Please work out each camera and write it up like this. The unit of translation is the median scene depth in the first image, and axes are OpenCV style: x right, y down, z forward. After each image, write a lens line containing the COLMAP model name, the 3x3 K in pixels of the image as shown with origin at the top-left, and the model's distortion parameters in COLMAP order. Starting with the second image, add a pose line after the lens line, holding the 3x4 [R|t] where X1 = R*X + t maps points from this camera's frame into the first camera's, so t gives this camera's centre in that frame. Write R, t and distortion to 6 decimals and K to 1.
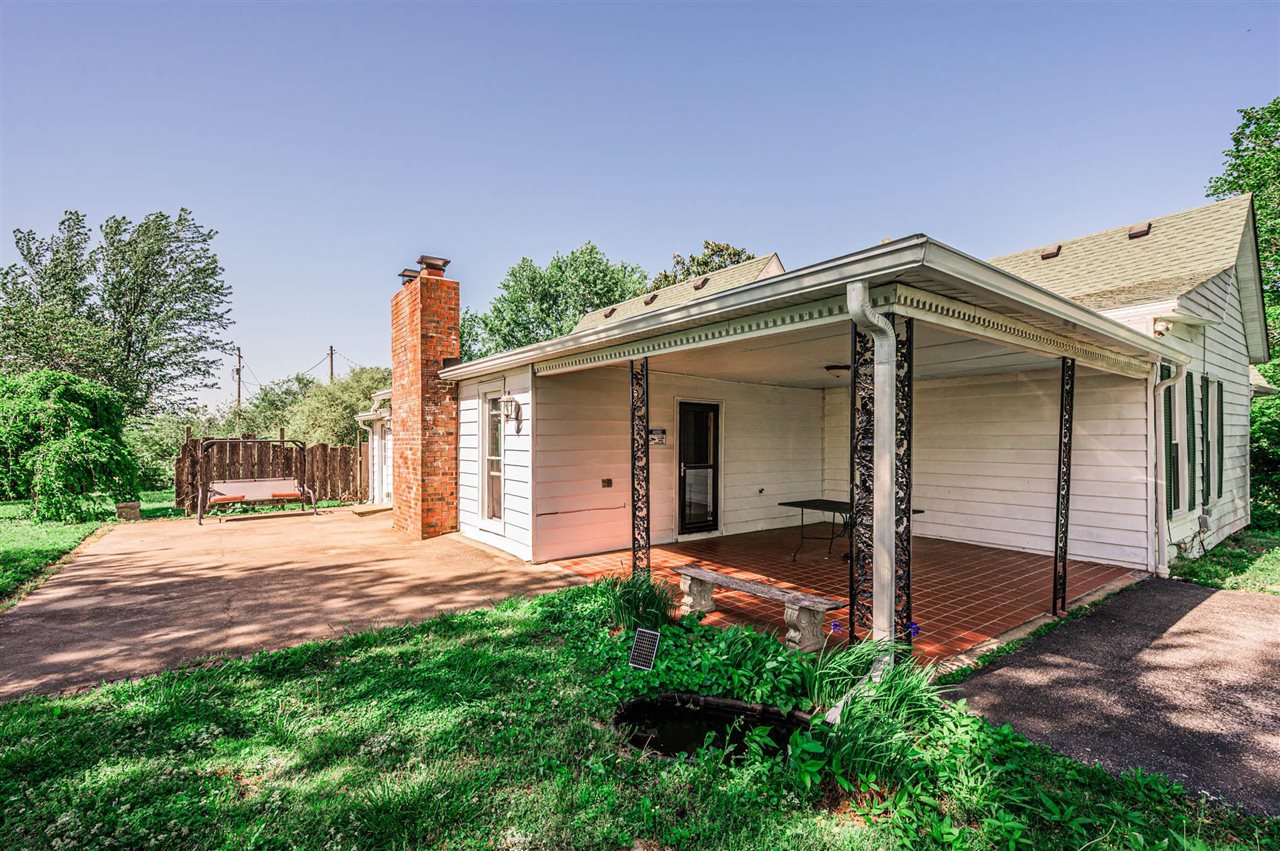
lens RADIAL K [[570.2, 0, 641.5], [0, 570.2, 432.3], [0, 0, 1]] dist [0.001195, 0.000209]
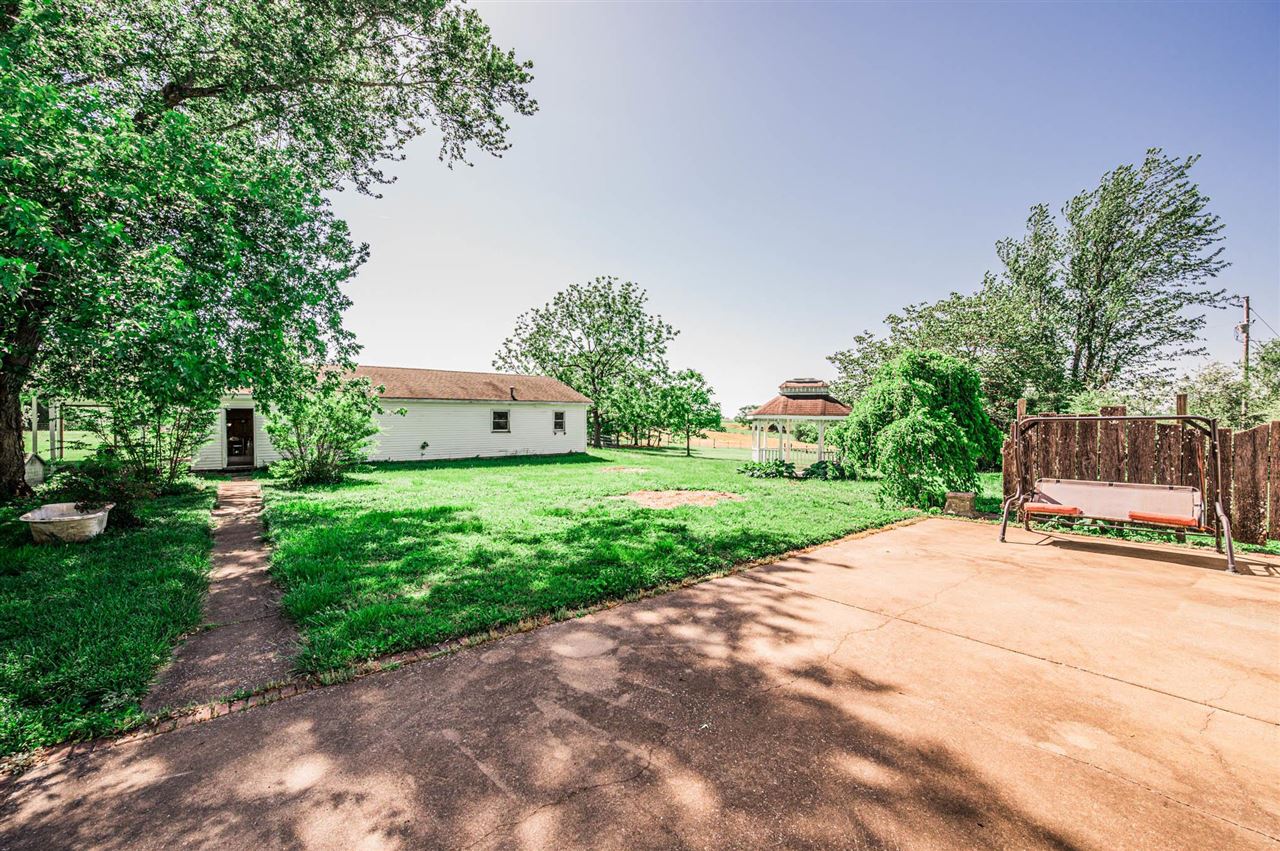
lens RADIAL K [[500.6, 0, 642.3], [0, 500.6, 422.2], [0, 0, 1]] dist [-0.001929, -0.000124]
pose [[0.021476, -0.002090, -0.999767, -0.078264], [0.019517, 0.999808, -0.001670, 0.005052], [0.999579, -0.019477, 0.021512, 0.234299]]
